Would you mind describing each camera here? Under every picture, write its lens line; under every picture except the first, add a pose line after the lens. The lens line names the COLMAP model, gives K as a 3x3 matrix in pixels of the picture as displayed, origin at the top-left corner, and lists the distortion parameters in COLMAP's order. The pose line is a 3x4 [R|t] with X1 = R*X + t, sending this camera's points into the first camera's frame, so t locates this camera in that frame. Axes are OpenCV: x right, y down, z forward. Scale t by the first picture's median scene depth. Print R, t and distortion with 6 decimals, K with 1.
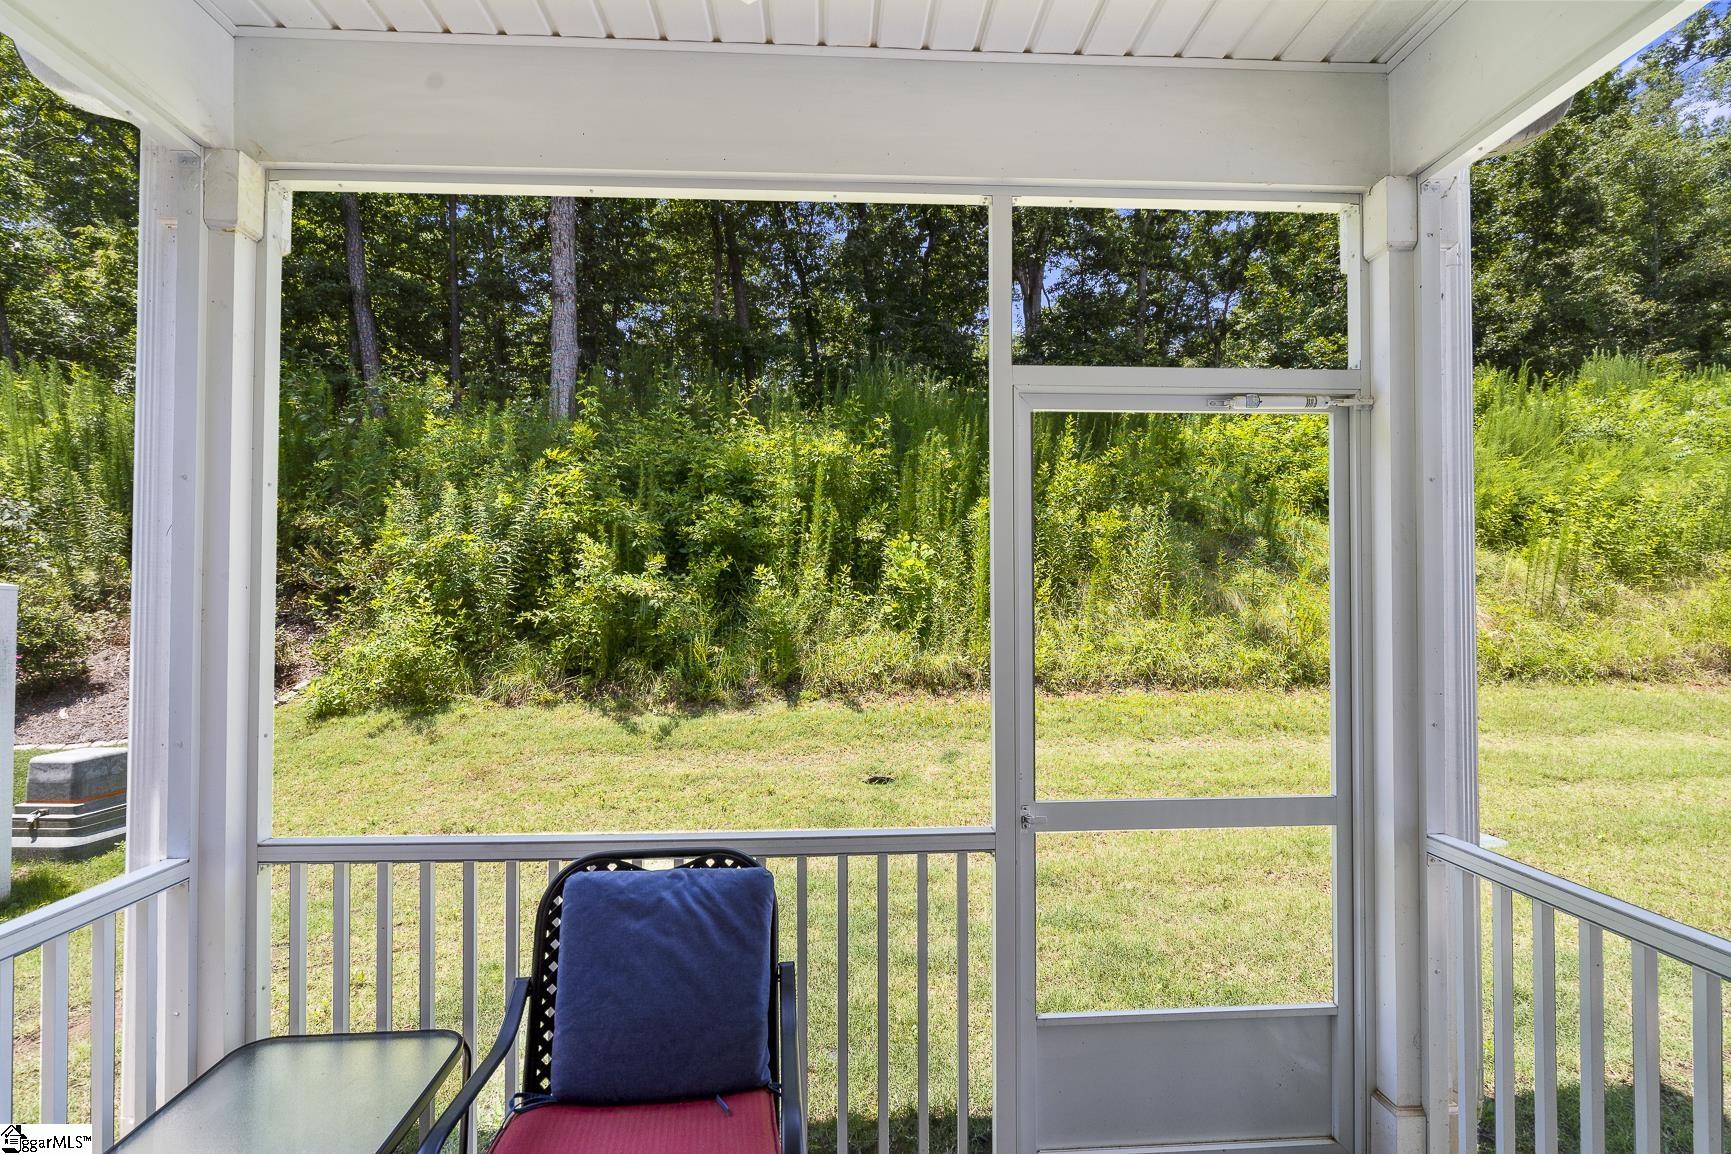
lens RADIAL K [[793.2, 0, 868.0], [0, 793.2, 581.6], [0, 0, 1]] dist [0.001901, 0.000160]
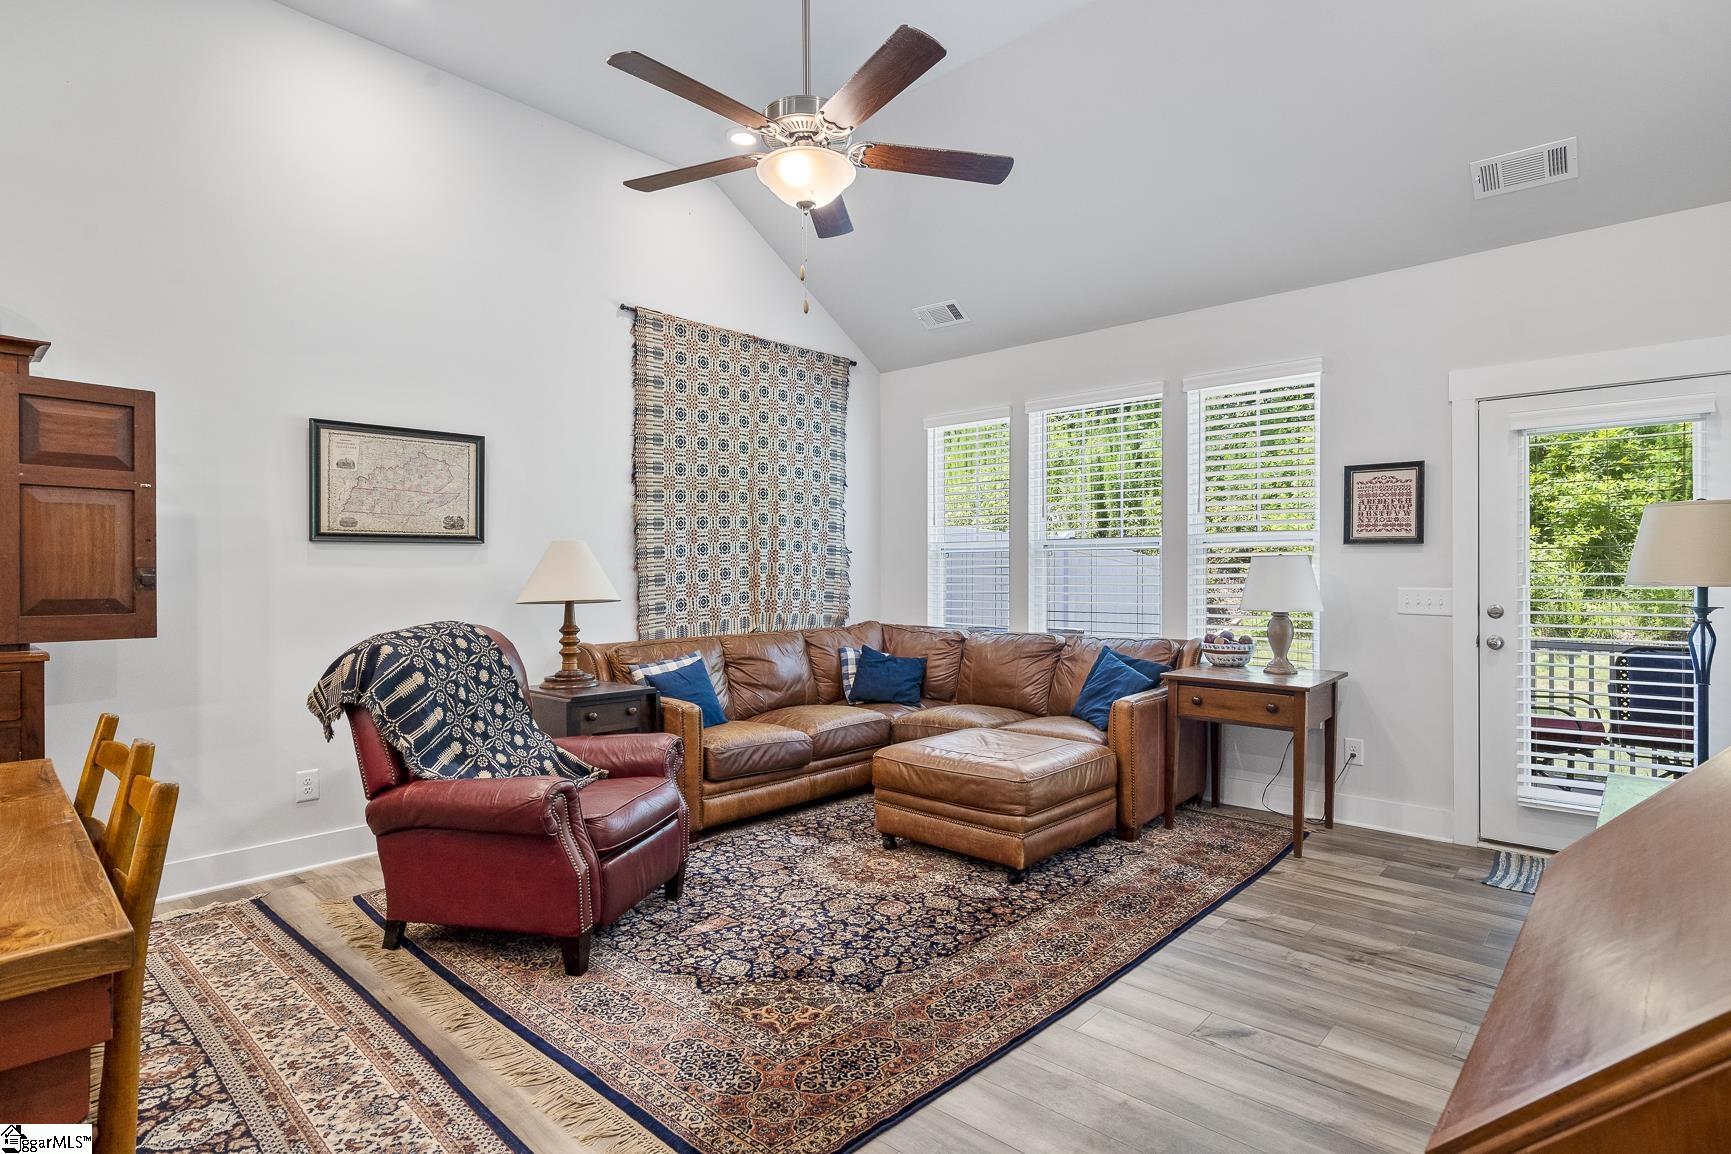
lens RADIAL K [[892.4, 0, 867.2], [0, 892.4, 572.2], [0, 0, 1]] dist [0.001622, 0.002179]
pose [[0.706116, 0.001508, -0.708094, -0.008703], [0.010558, 0.999864, 0.012657, 0.005628], [0.708017, -0.016413, 0.706004, -0.616566]]
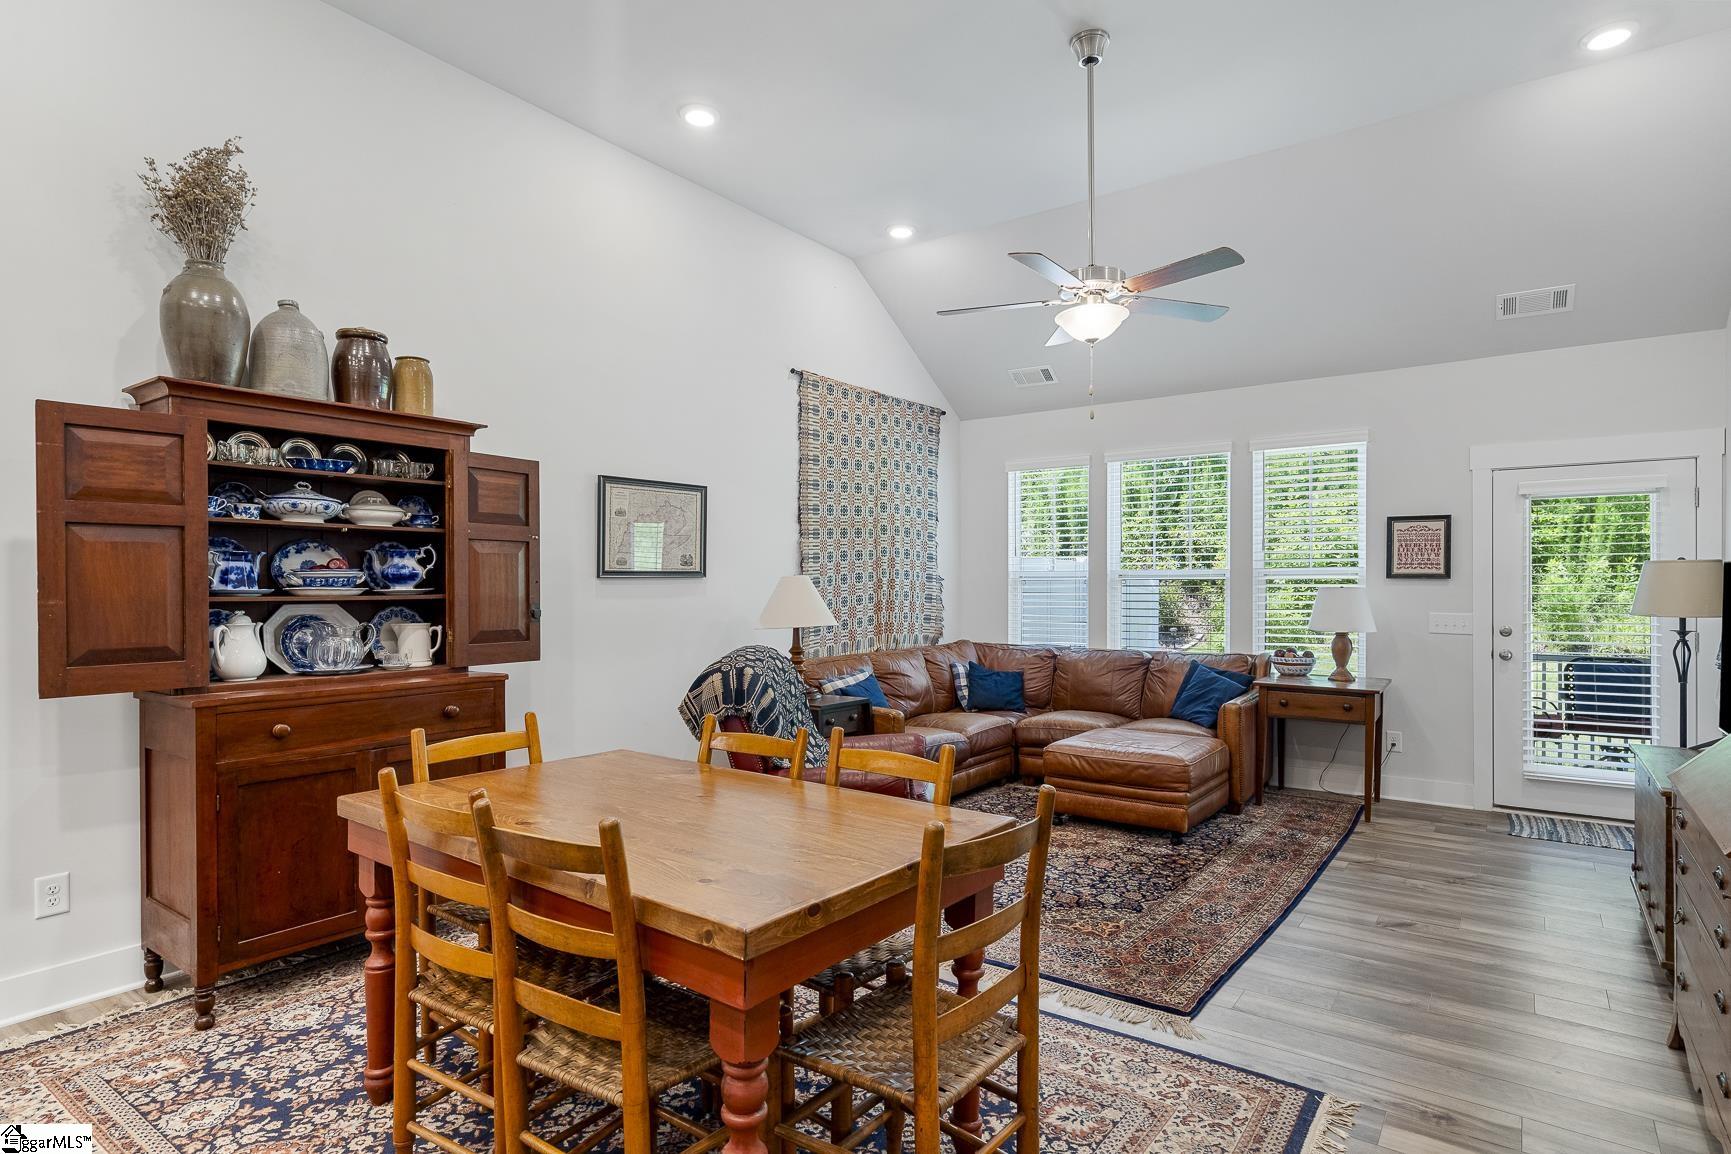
lens RADIAL K [[924.7, 0, 864.5], [0, 924.7, 586.7], [0, 0, 1]] dist [0.003780, -0.001155]
pose [[0.779694, 0.003212, -0.626152, -0.134803], [0.008893, 0.999829, 0.016202, -0.037290], [0.626097, -0.018201, 0.779532, -1.213475]]
